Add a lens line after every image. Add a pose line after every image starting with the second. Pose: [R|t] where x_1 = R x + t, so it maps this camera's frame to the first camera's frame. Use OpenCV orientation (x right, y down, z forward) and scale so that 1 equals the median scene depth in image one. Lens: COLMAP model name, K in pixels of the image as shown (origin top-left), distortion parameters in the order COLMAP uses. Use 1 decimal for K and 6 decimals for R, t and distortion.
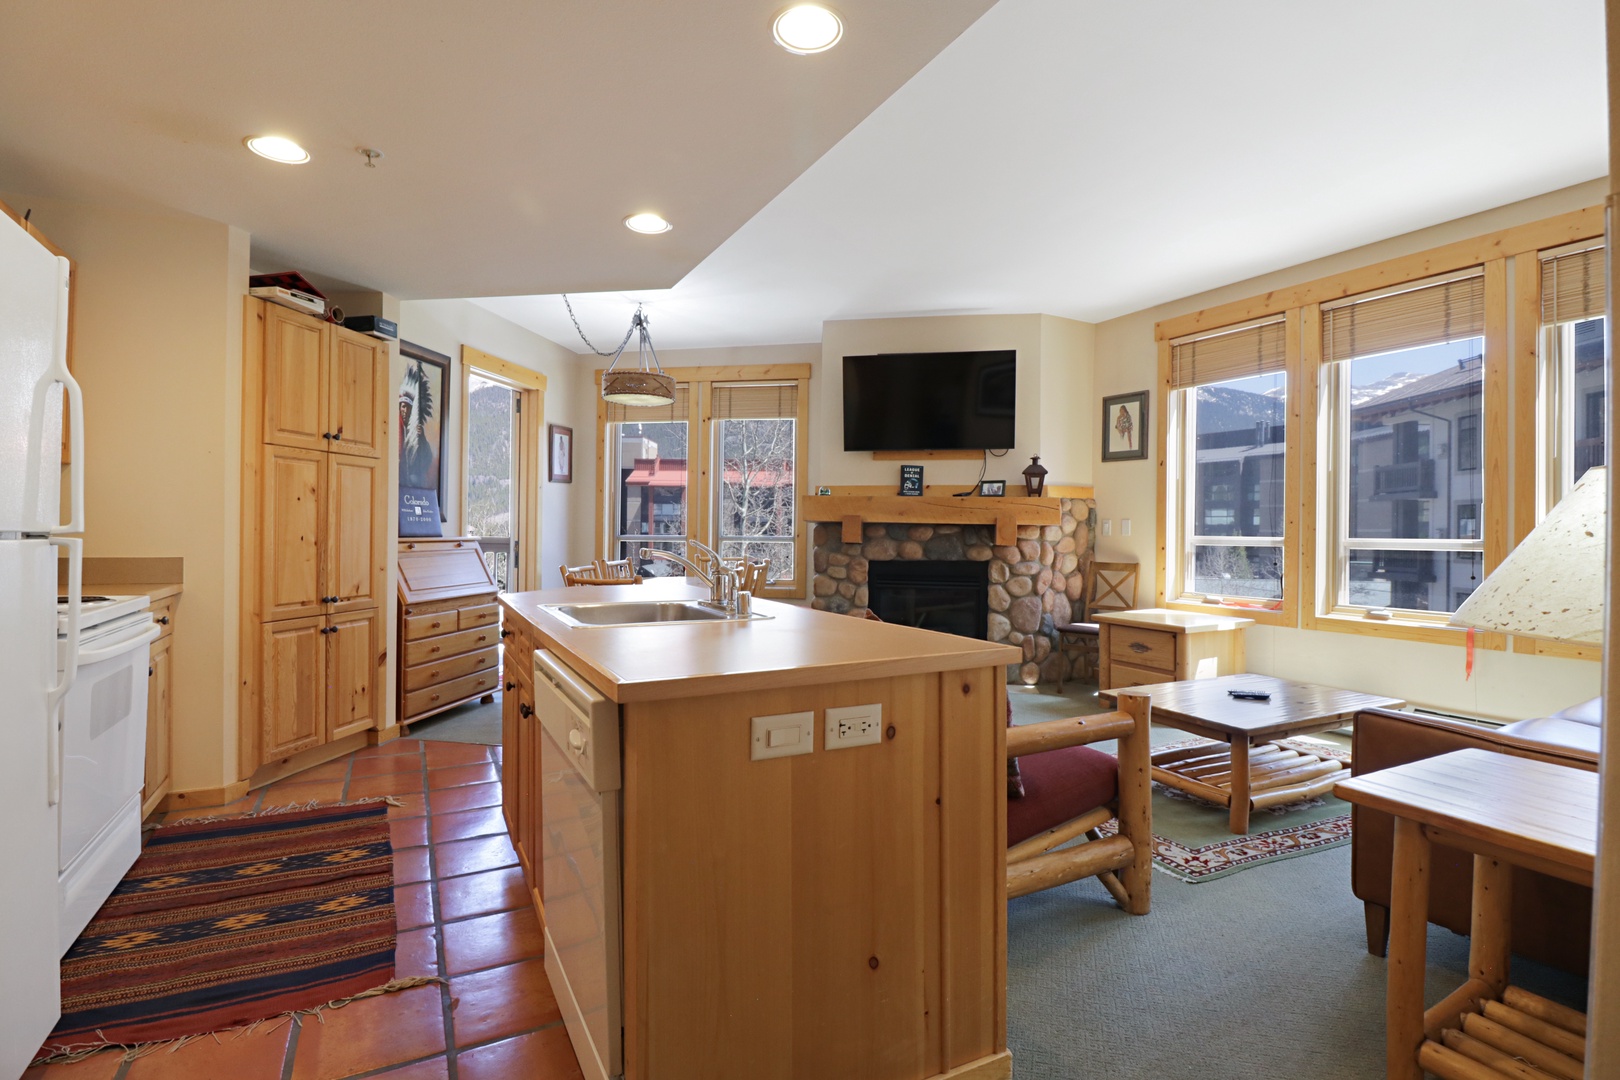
lens RADIAL K [[747.7, 0, 807.7], [0, 747.7, 560.9], [0, 0, 1]] dist [0.000445, -0.011002]
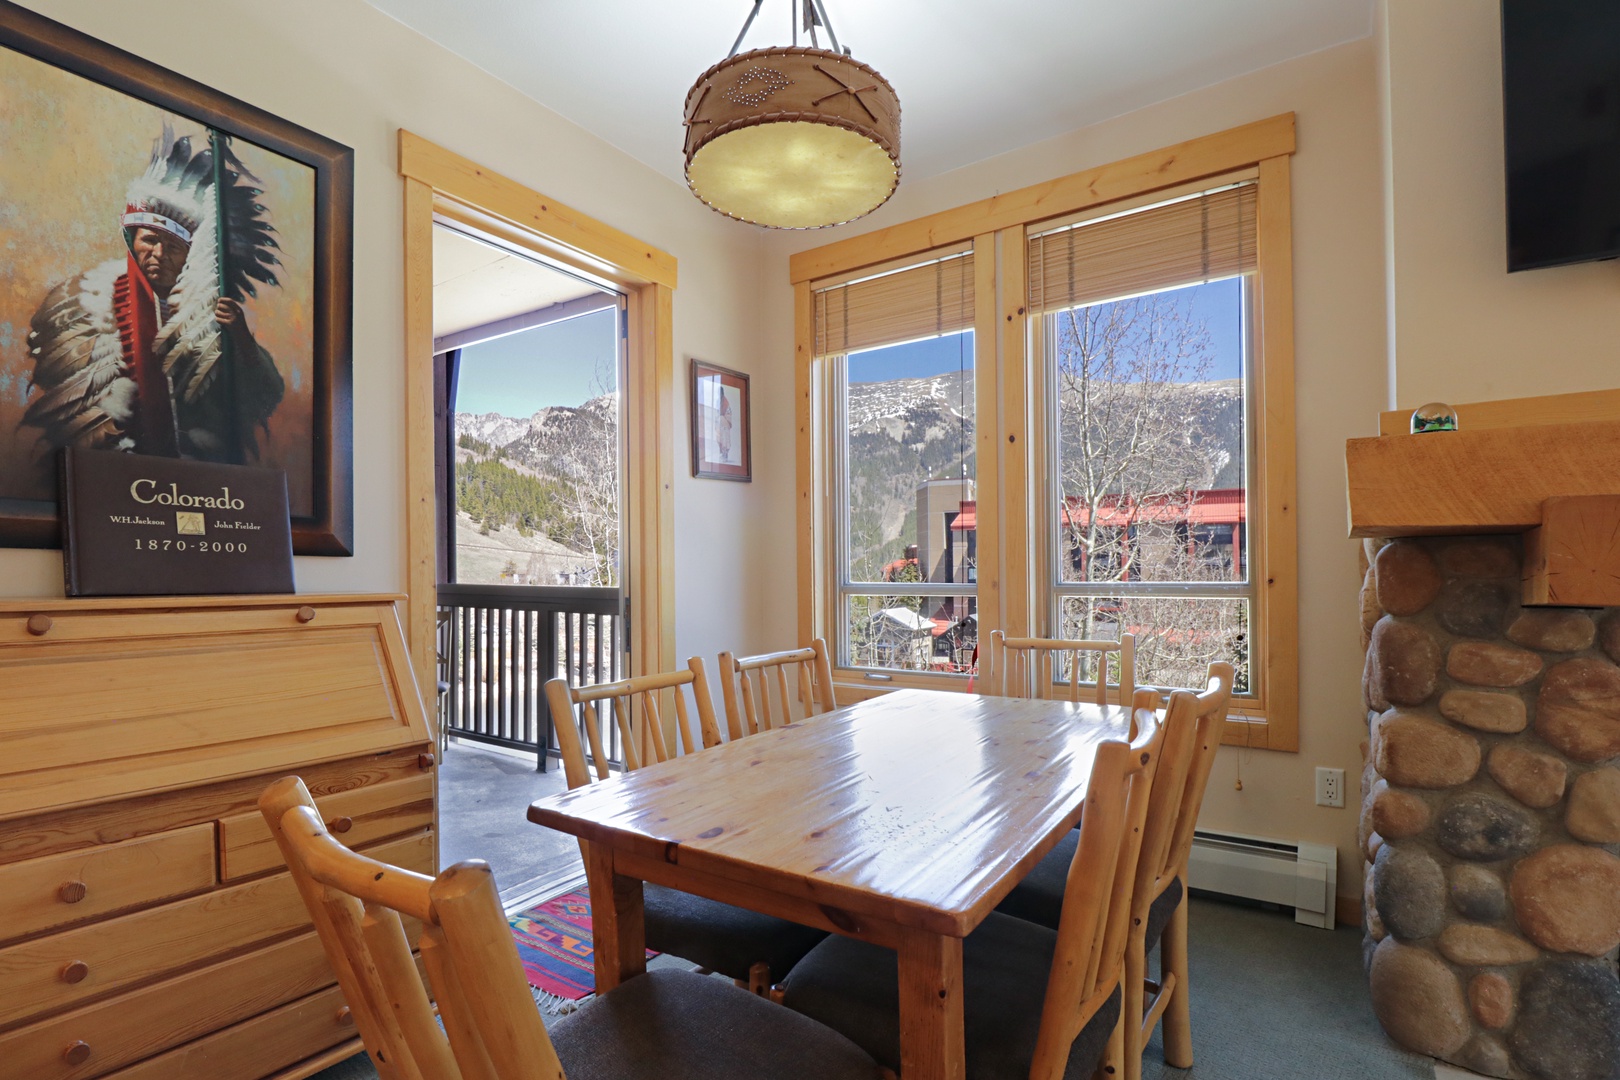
lens RADIAL K [[782.9, 0, 807.8], [0, 782.9, 575.8], [0, 0, 1]] dist [0.000444, -0.015475]
pose [[0.913969, -0.013274, -0.405567, -0.077949], [-0.003461, 0.999173, -0.040502, -0.023041], [0.405770, 0.038421, 0.913167, 0.655803]]
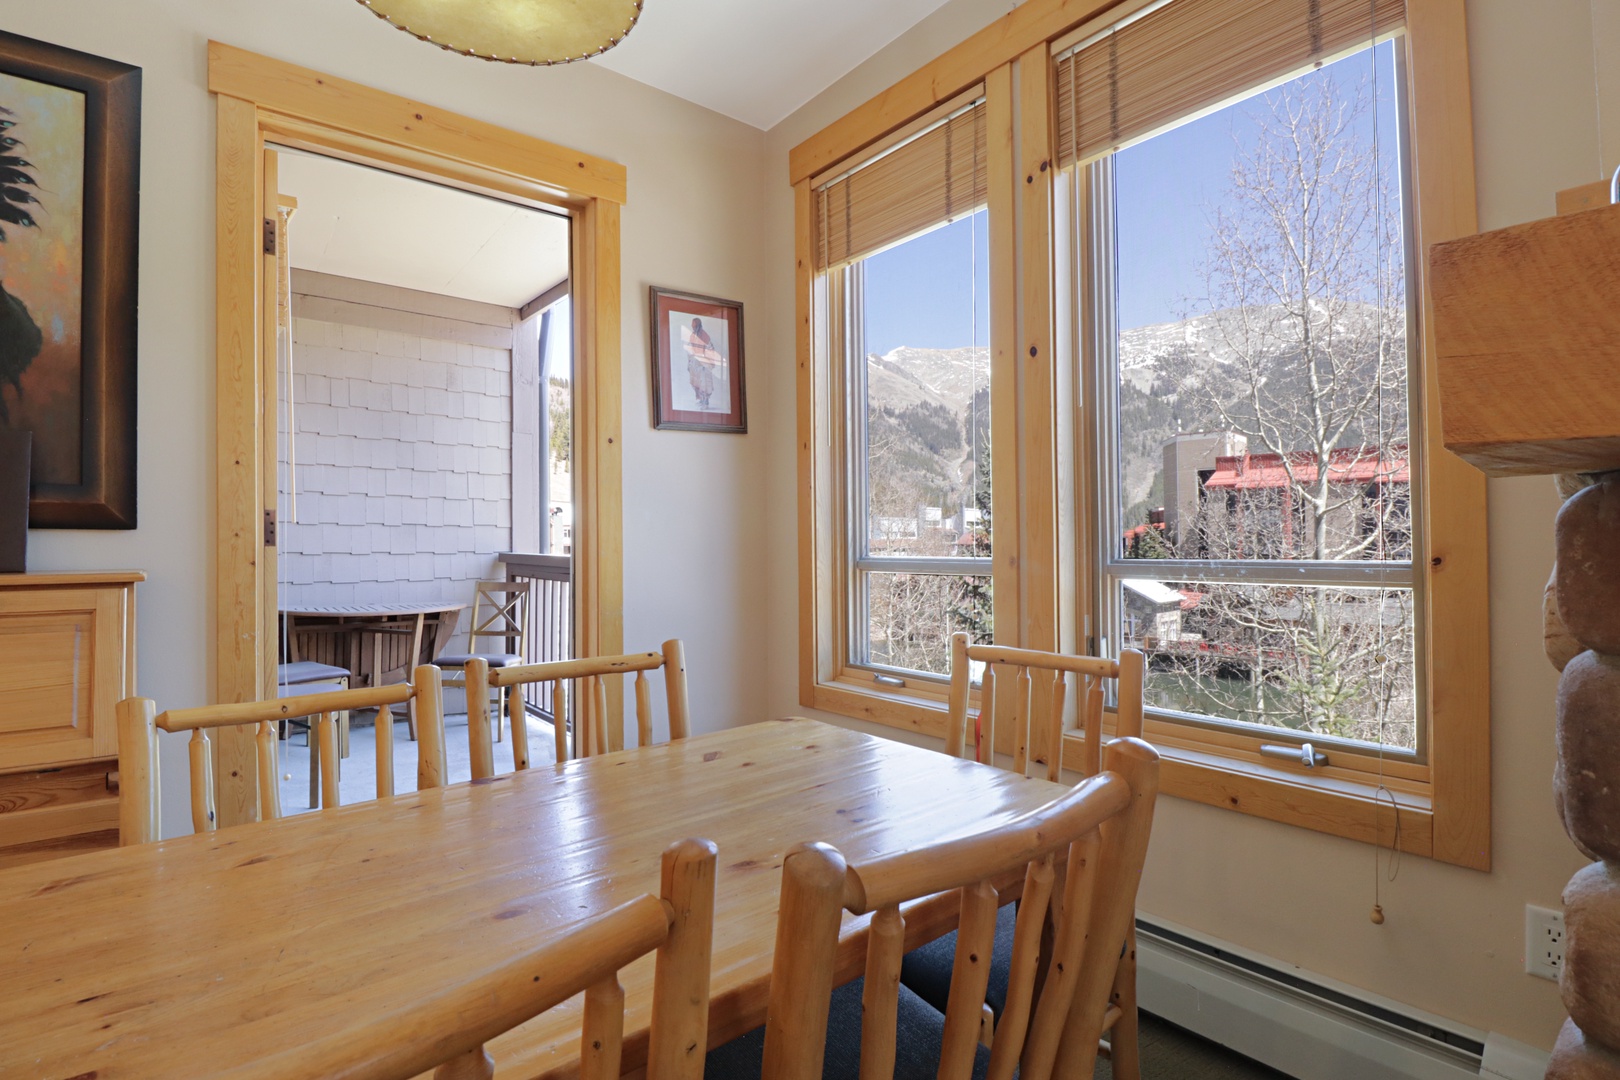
lens RADIAL K [[798.6, 0, 792.8], [0, 798.6, 533.4], [0, 0, 1]] dist [-0.001355, -0.015177]
pose [[0.751882, -0.022294, -0.658921, -0.002058], [-0.013635, 0.998689, -0.049348, -0.032948], [0.659157, 0.046088, 0.750592, 0.849891]]
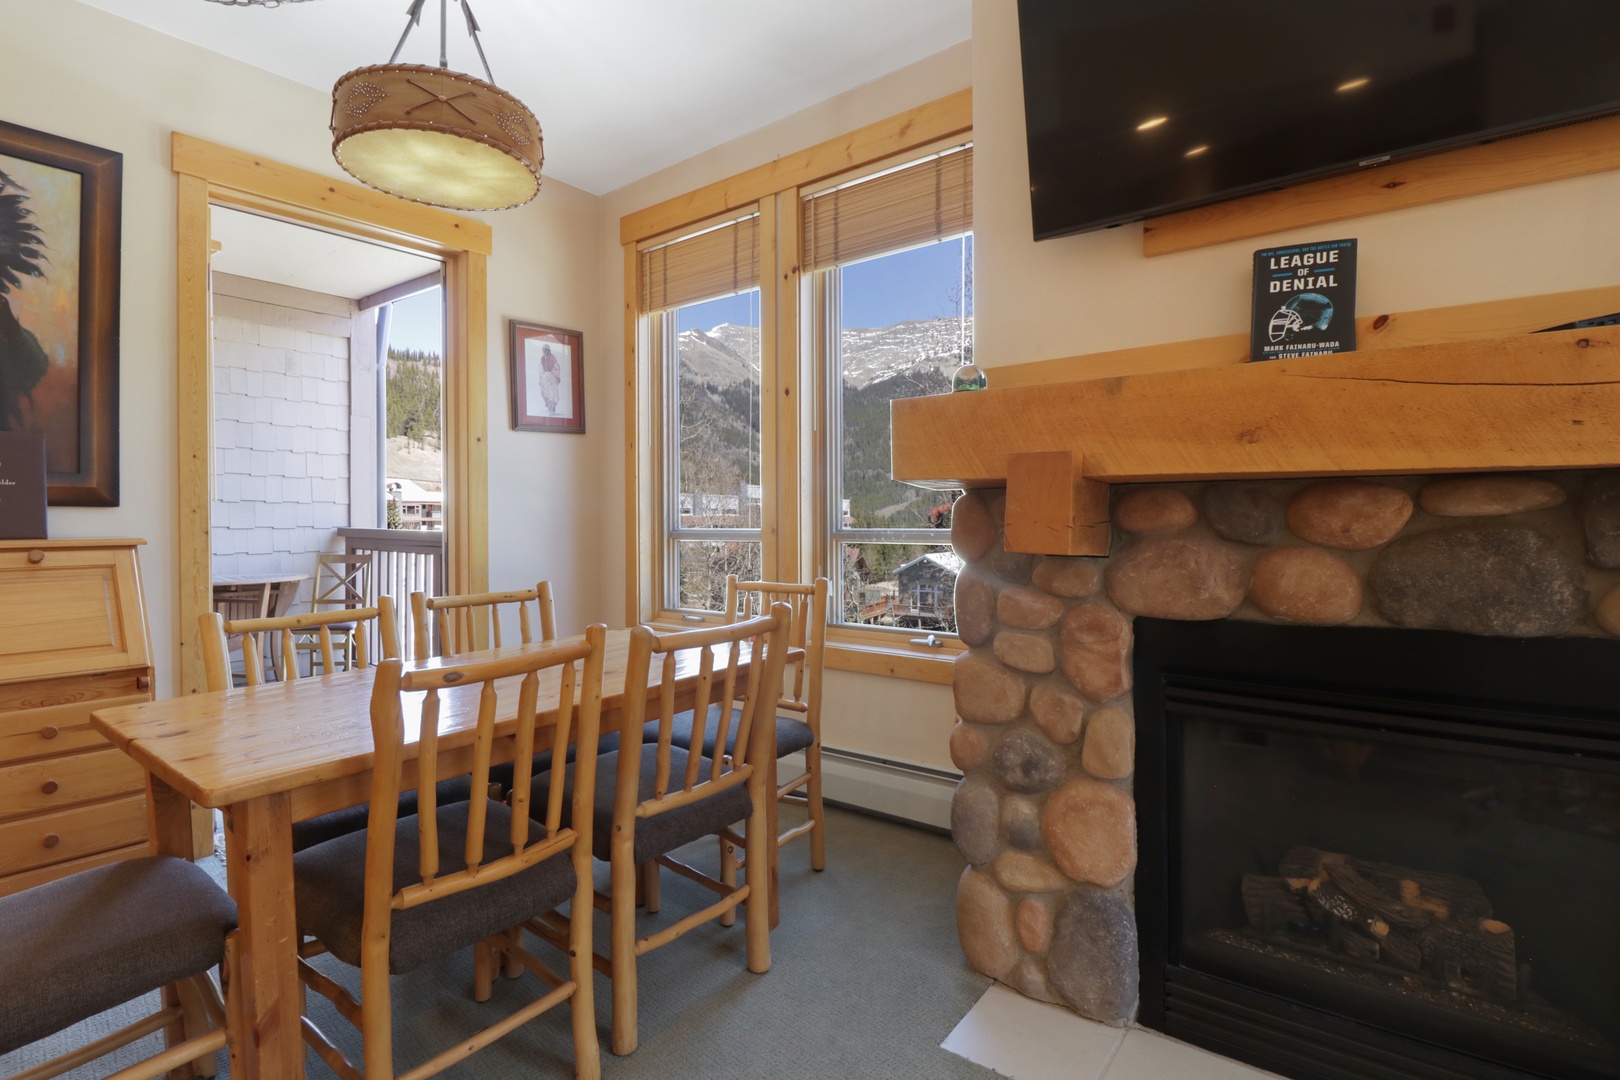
lens RADIAL K [[799.6, 0, 802.1], [0, 799.6, 521.8], [0, 0, 1]] dist [-0.003303, -0.015743]
pose [[0.883531, -0.011543, -0.468230, 0.117013], [-0.006886, 0.999268, -0.037628, -0.024599], [0.468322, 0.036469, 0.882805, 0.702452]]
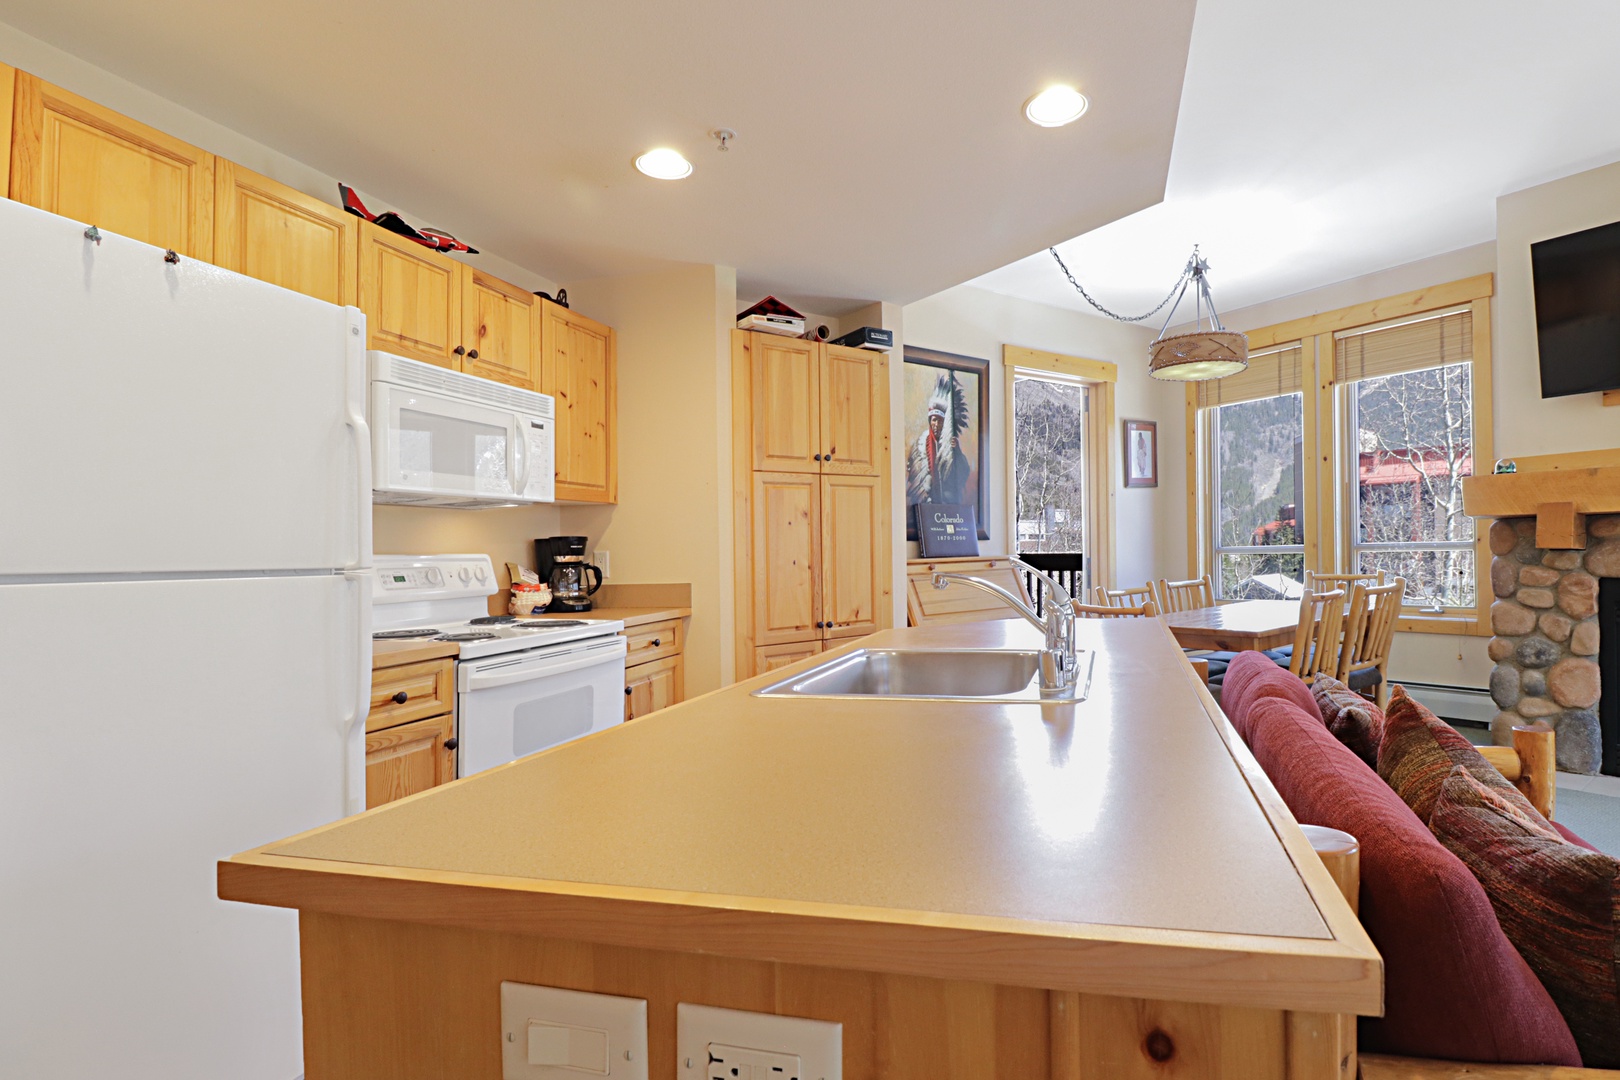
lens RADIAL K [[799.4, 0, 923.7], [0, 799.4, 568.9], [0, 0, 1]] dist [0.001639, -0.024248]
pose [[0.752054, -0.014475, -0.658943, 0.095310], [0.008635, 0.999889, -0.012110, -0.004692], [0.659045, 0.003417, 0.752096, 0.189594]]
